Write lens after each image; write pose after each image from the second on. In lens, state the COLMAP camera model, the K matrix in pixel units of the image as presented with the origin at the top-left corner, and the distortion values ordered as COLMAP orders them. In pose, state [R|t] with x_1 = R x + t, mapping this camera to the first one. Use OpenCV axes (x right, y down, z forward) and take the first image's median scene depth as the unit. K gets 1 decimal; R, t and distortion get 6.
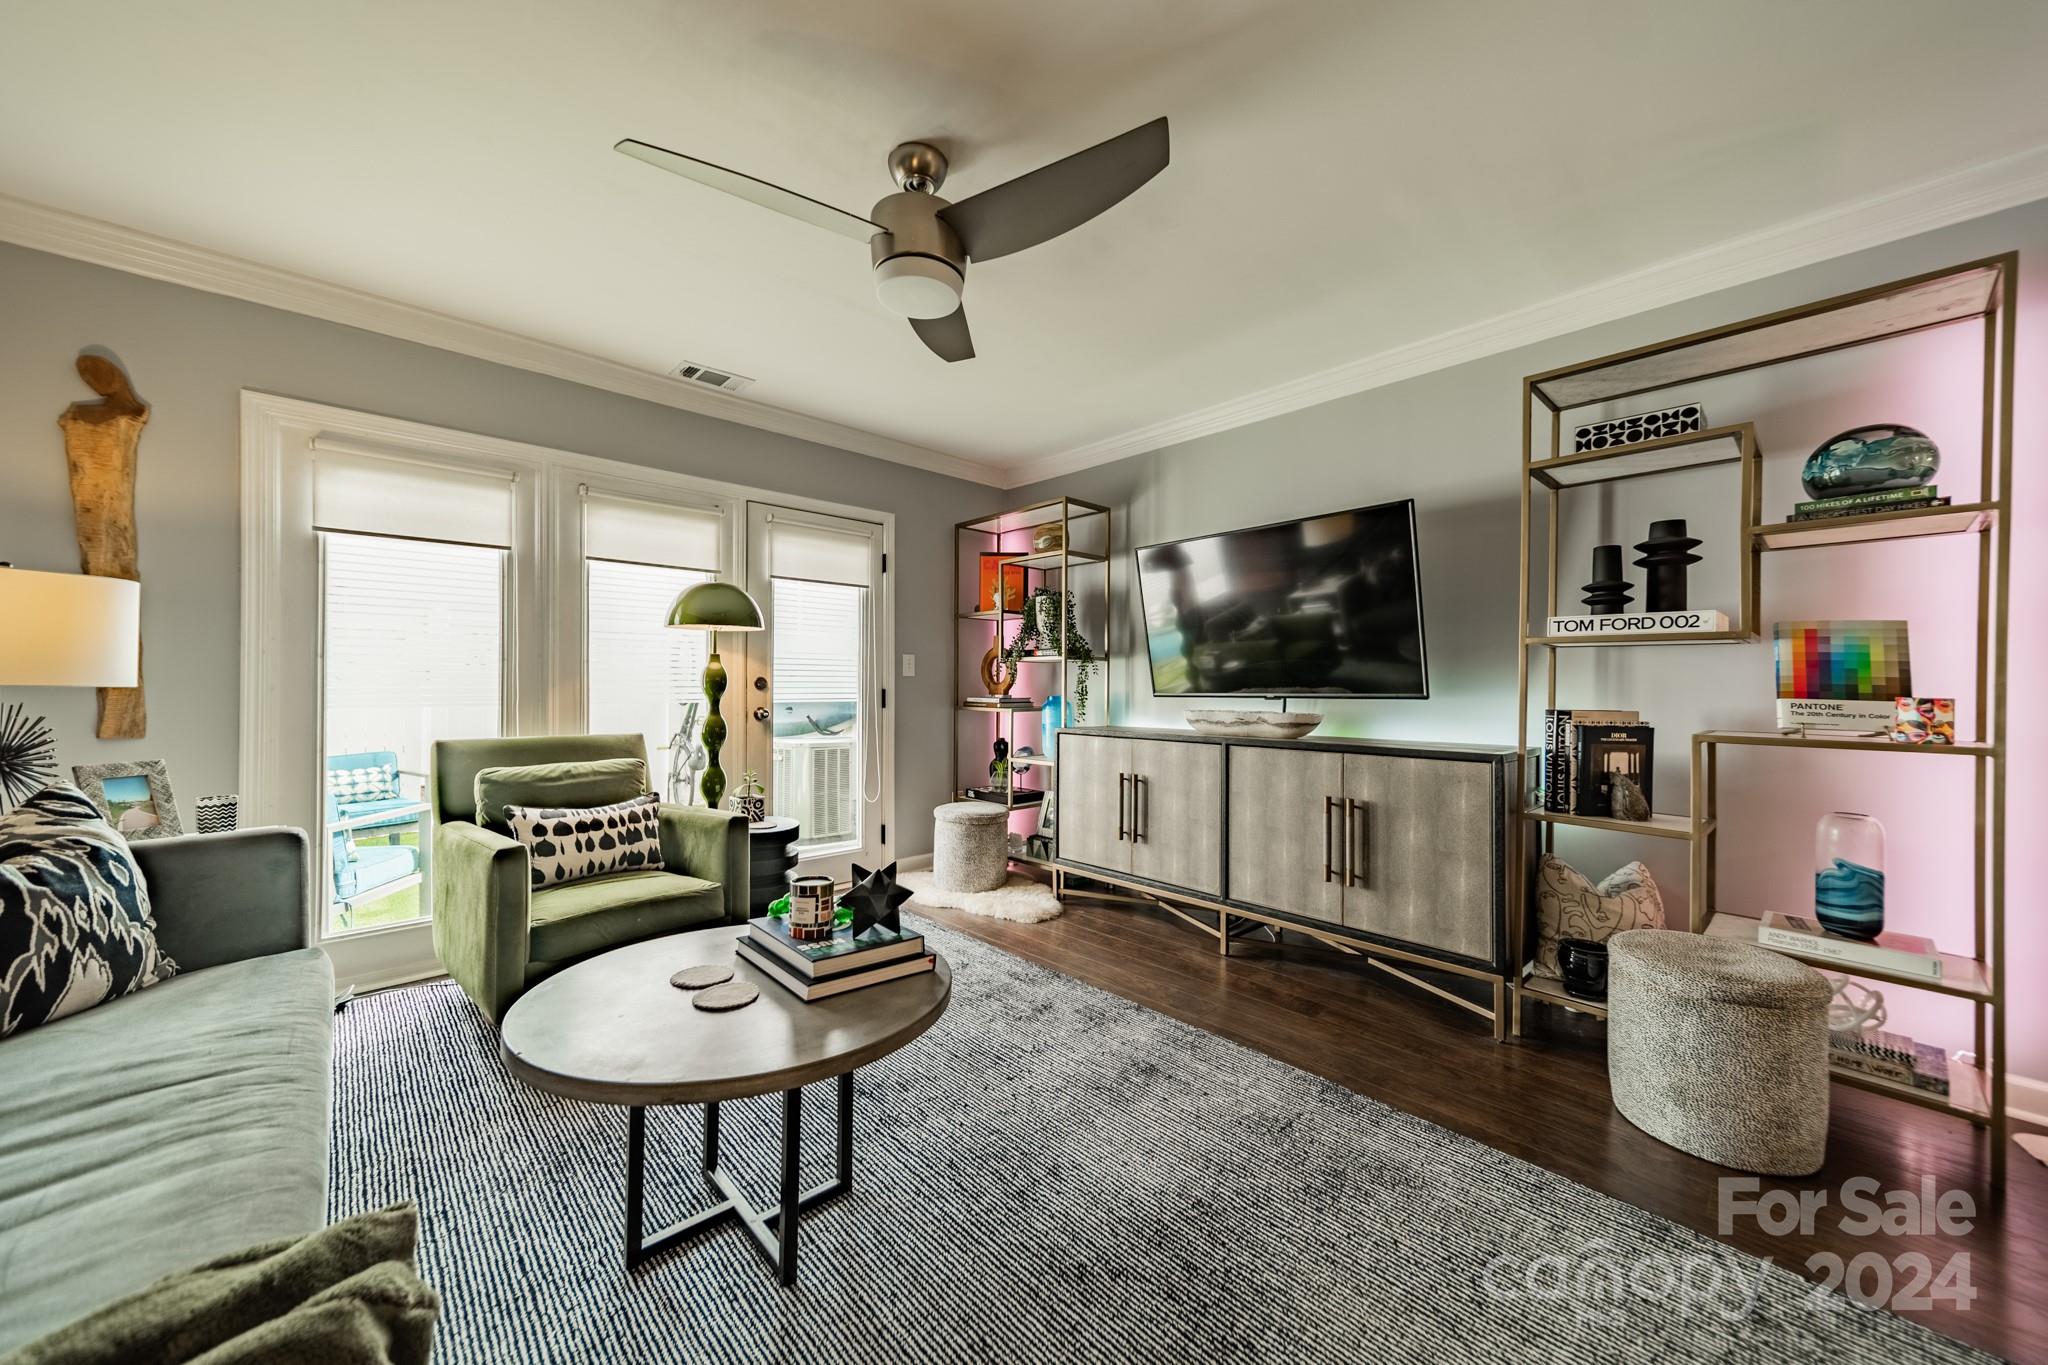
lens RADIAL K [[725.5, 0, 1022.3], [0, 725.5, 682.1], [0, 0, 1]] dist [0.010291, -0.000622]
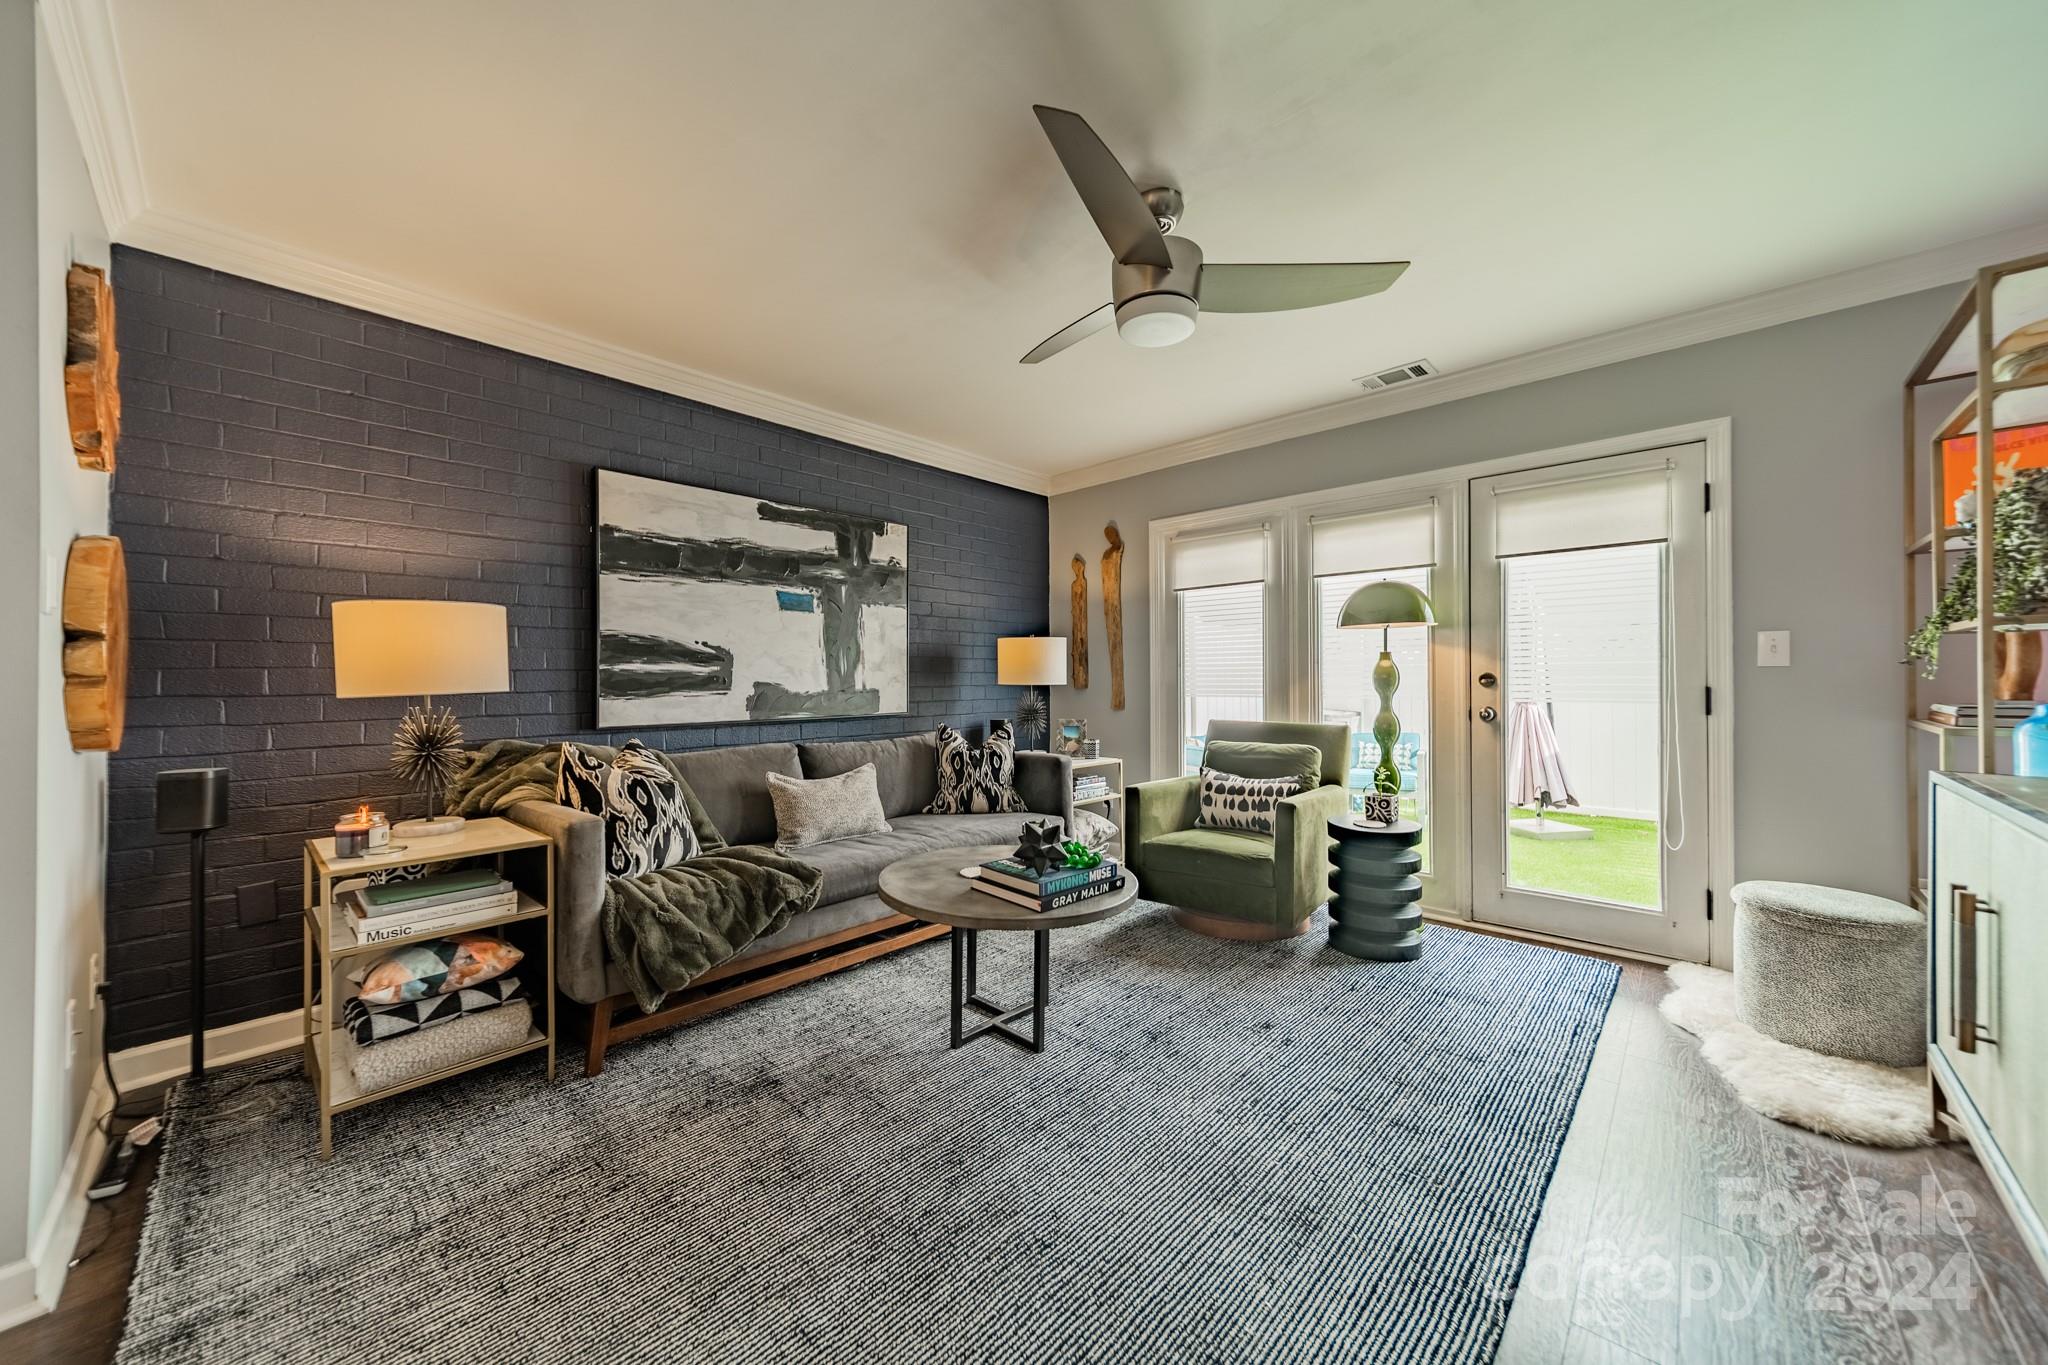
lens RADIAL K [[725.5, 0, 1019.5], [0, 725.5, 685.2], [0, 0, 1]] dist [0.010291, -0.000622]
pose [[0.061486, 0.006526, -0.998087, 0.753836], [0.011665, 0.999906, 0.007257, -0.007988], [0.998040, -0.012089, 0.061404, 0.579979]]
